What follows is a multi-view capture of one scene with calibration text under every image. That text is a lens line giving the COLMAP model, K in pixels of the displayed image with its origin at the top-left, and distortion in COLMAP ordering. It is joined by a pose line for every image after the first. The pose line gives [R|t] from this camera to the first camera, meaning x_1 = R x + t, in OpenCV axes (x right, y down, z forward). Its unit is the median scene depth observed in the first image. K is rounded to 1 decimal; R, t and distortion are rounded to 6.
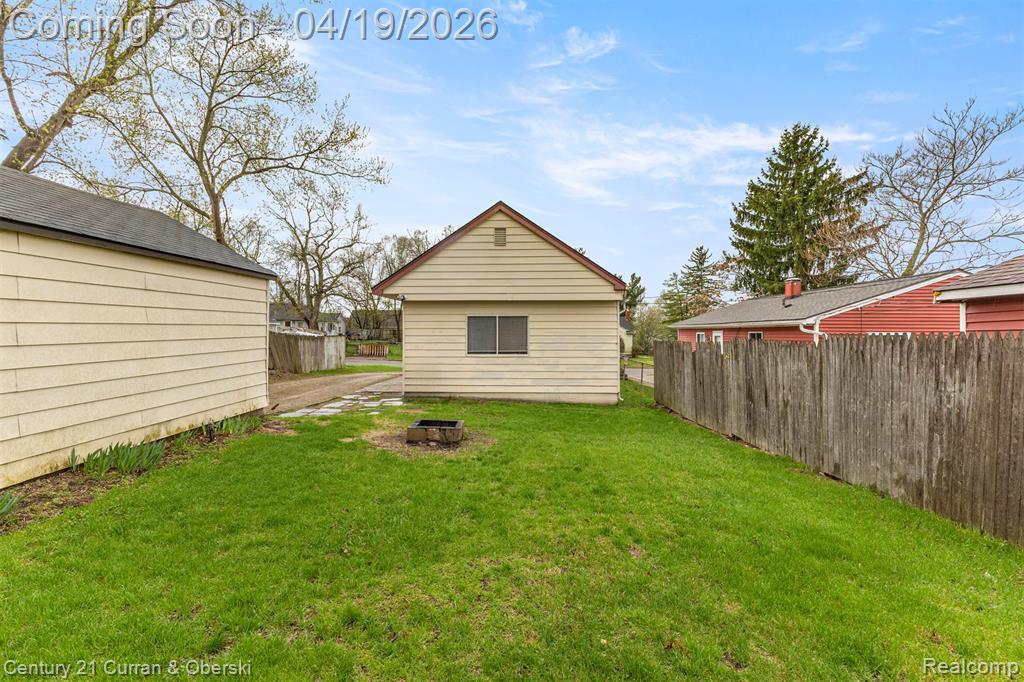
lens RADIAL K [[443.4, 0, 477.8], [0, 443.4, 324.9], [0, 0, 1]] dist [0.011589, -0.003136]
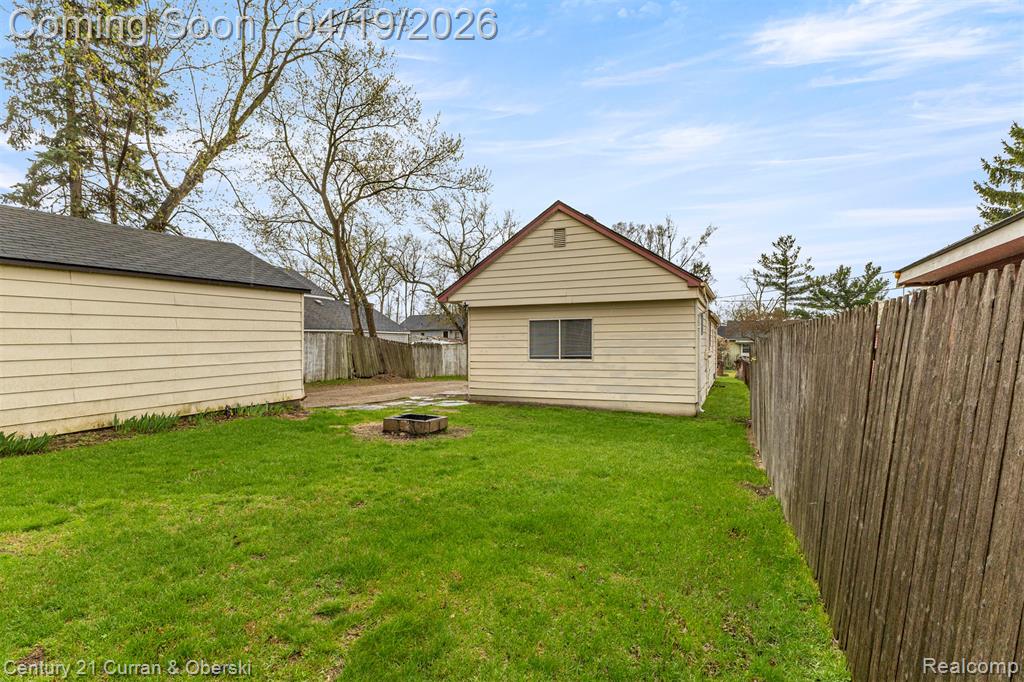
lens RADIAL K [[474.1, 0, 502.8], [0, 474.1, 343.0], [0, 0, 1]] dist [0.006136, -0.000151]
pose [[0.945936, -0.009205, -0.324224, 0.263808], [0.015590, 0.999732, 0.017102, 0.011393], [0.323979, -0.021232, 0.945826, -0.021630]]
